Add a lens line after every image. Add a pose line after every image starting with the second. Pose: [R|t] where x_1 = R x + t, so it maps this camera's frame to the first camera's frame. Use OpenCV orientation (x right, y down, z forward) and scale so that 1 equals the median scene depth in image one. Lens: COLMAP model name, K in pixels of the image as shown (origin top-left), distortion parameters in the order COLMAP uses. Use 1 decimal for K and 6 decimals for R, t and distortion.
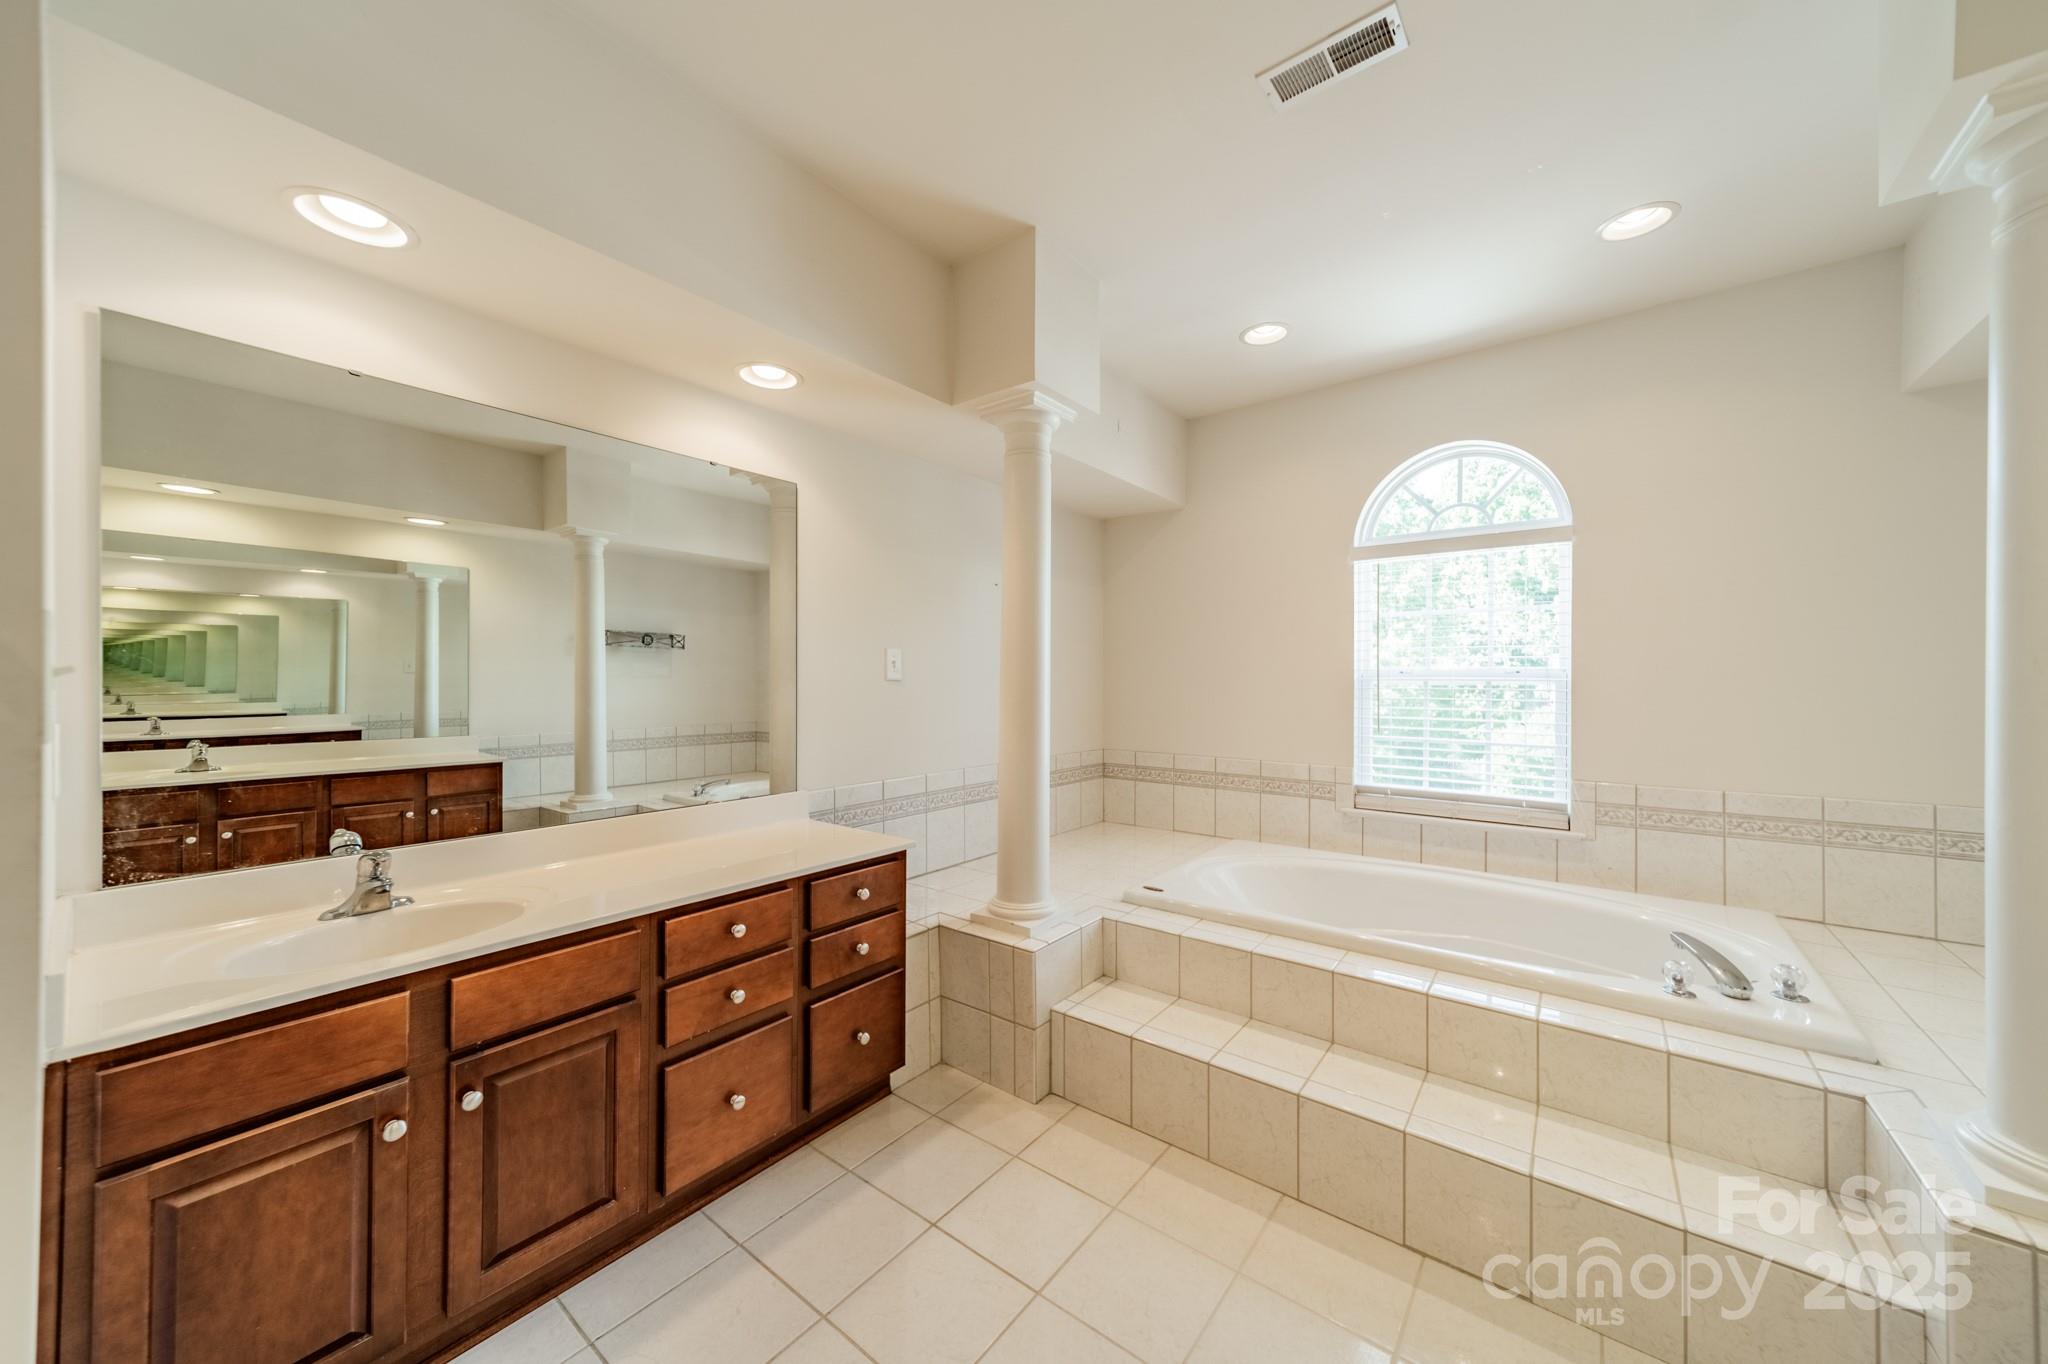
lens RADIAL K [[720.5, 0, 1026.2], [0, 720.5, 682.9], [0, 0, 1]] dist [0.007358, 0.000075]
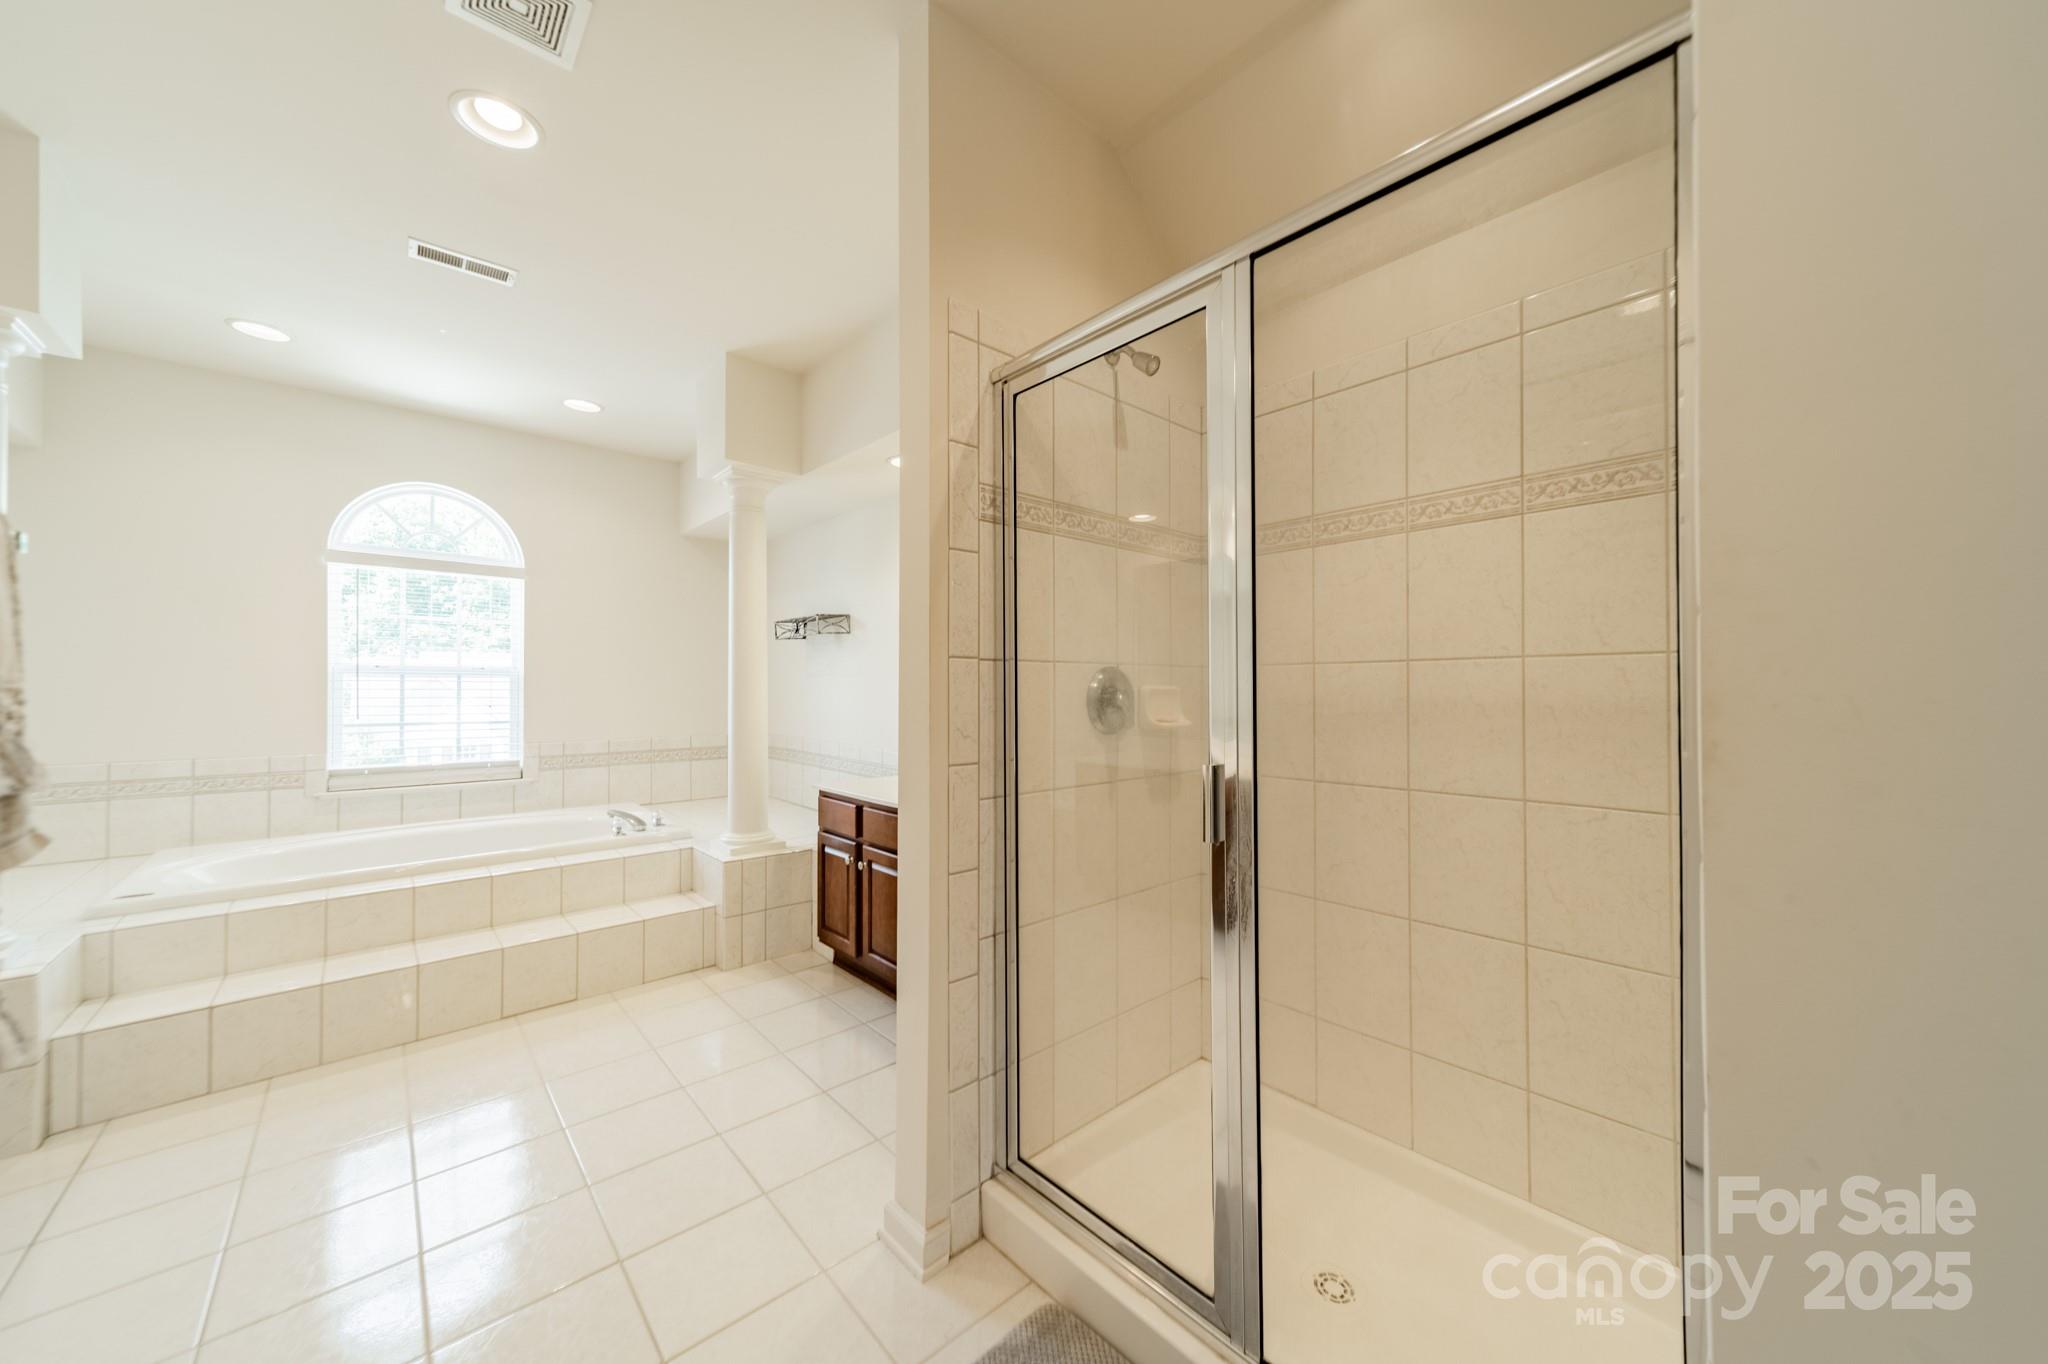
lens RADIAL K [[720.5, 0, 1025.1], [0, 720.5, 685.7], [0, 0, 1]] dist [0.007564, -0.000167]
pose [[0.175722, 0.002690, 0.984436, -0.658903], [0.002530, 0.999992, -0.003184, 0.033941], [-0.984437, 0.003050, 0.175714, -0.326600]]
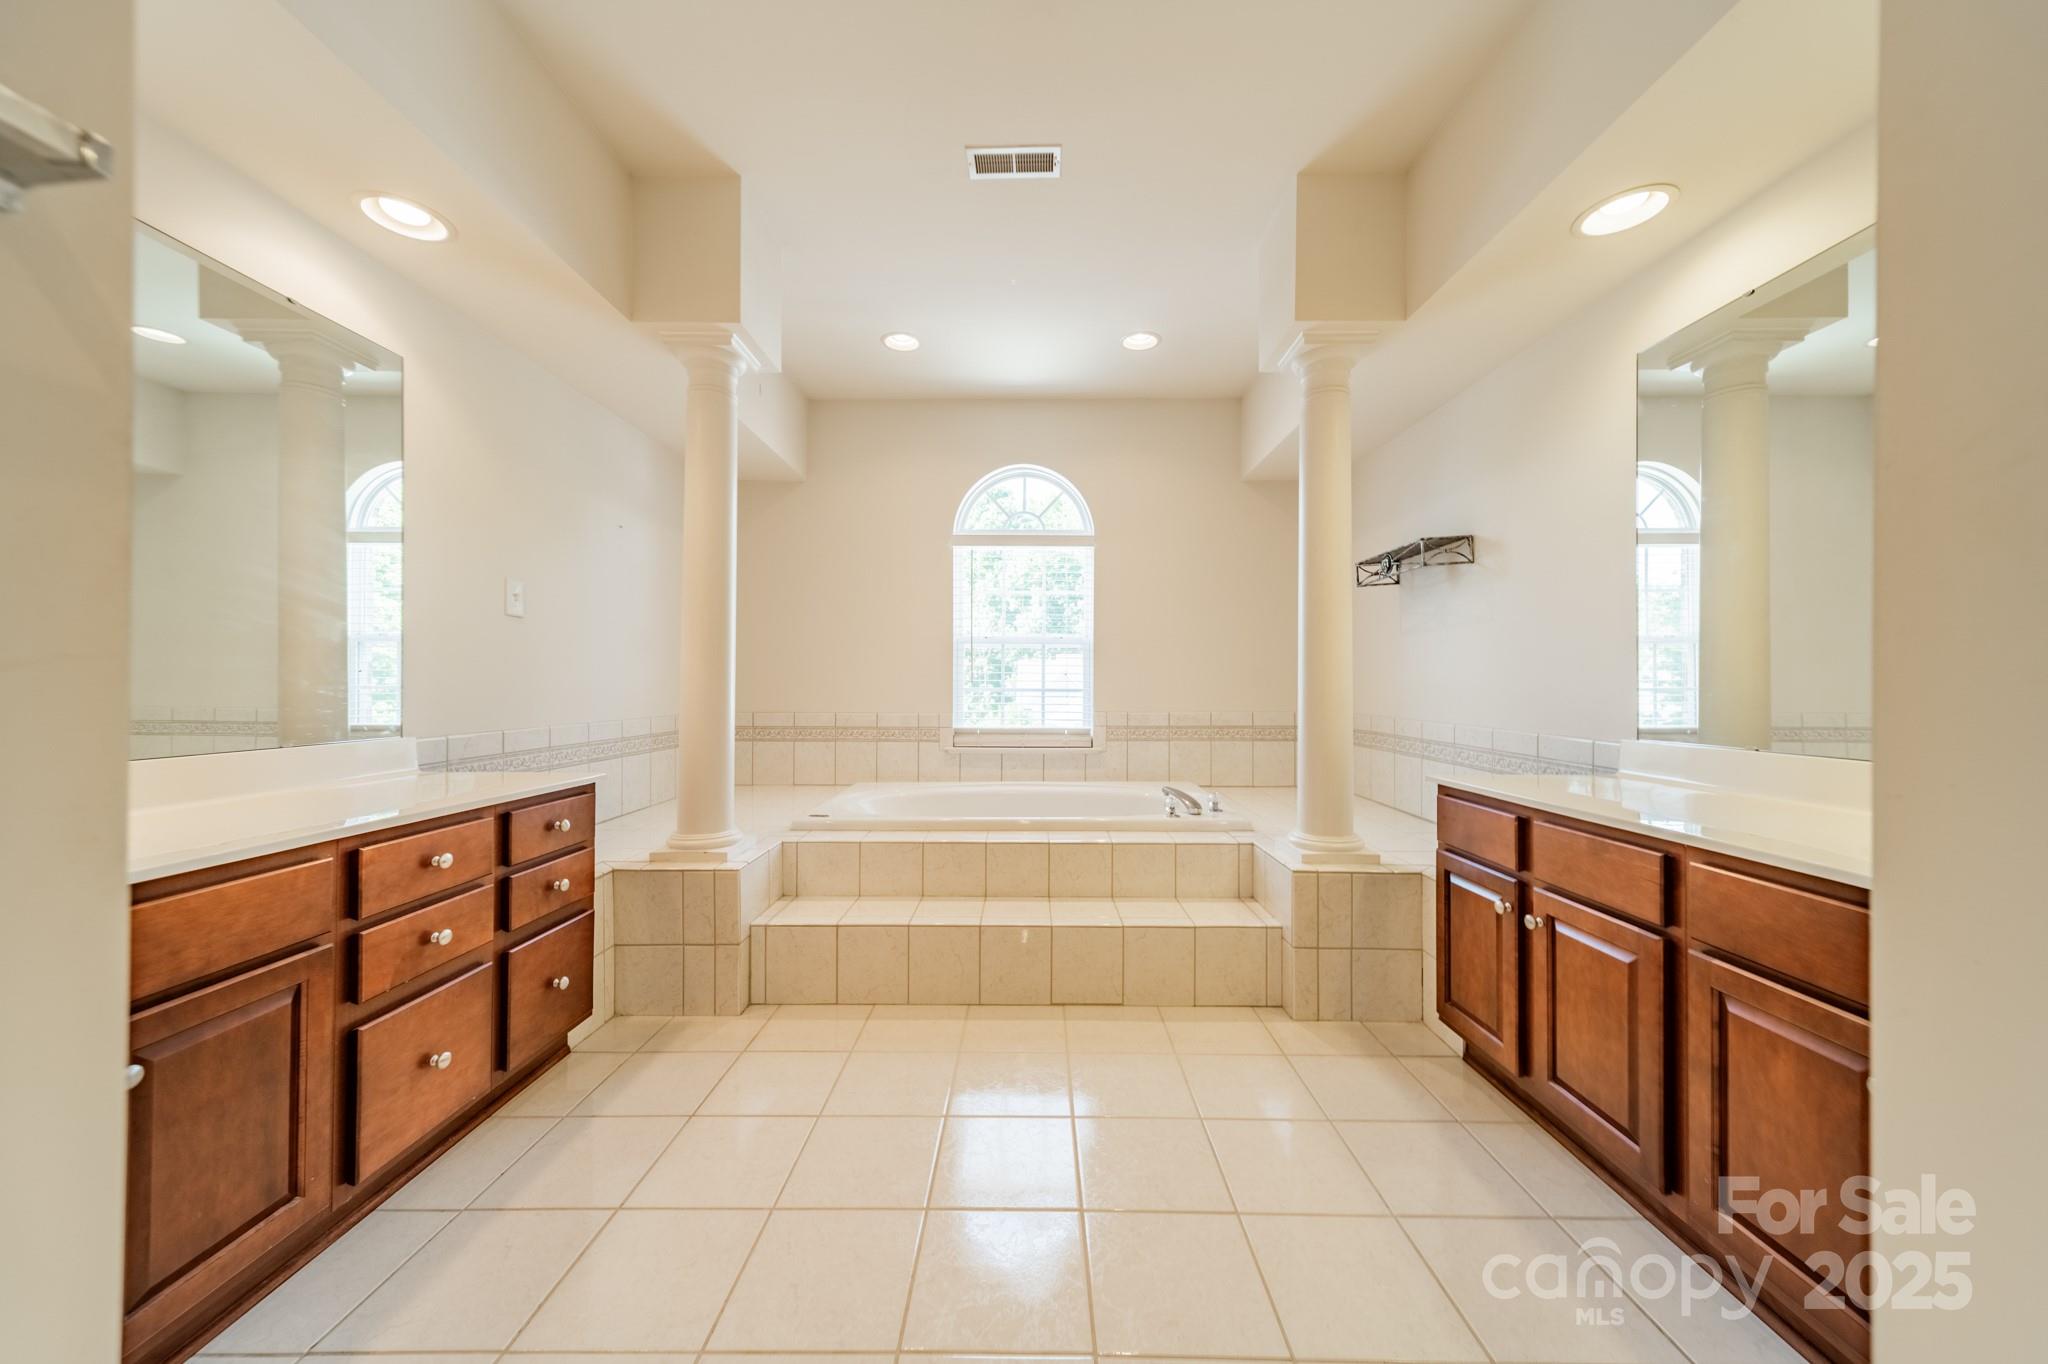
lens RADIAL K [[720.5, 0, 1025.1], [0, 720.5, 685.7], [0, 0, 1]] dist [0.007564, -0.000167]
pose [[0.796594, 0.000916, 0.604515, -0.298246], [0.000207, 0.999998, -0.001787, 0.110424], [-0.604515, 0.001549, 0.796592, -0.086032]]
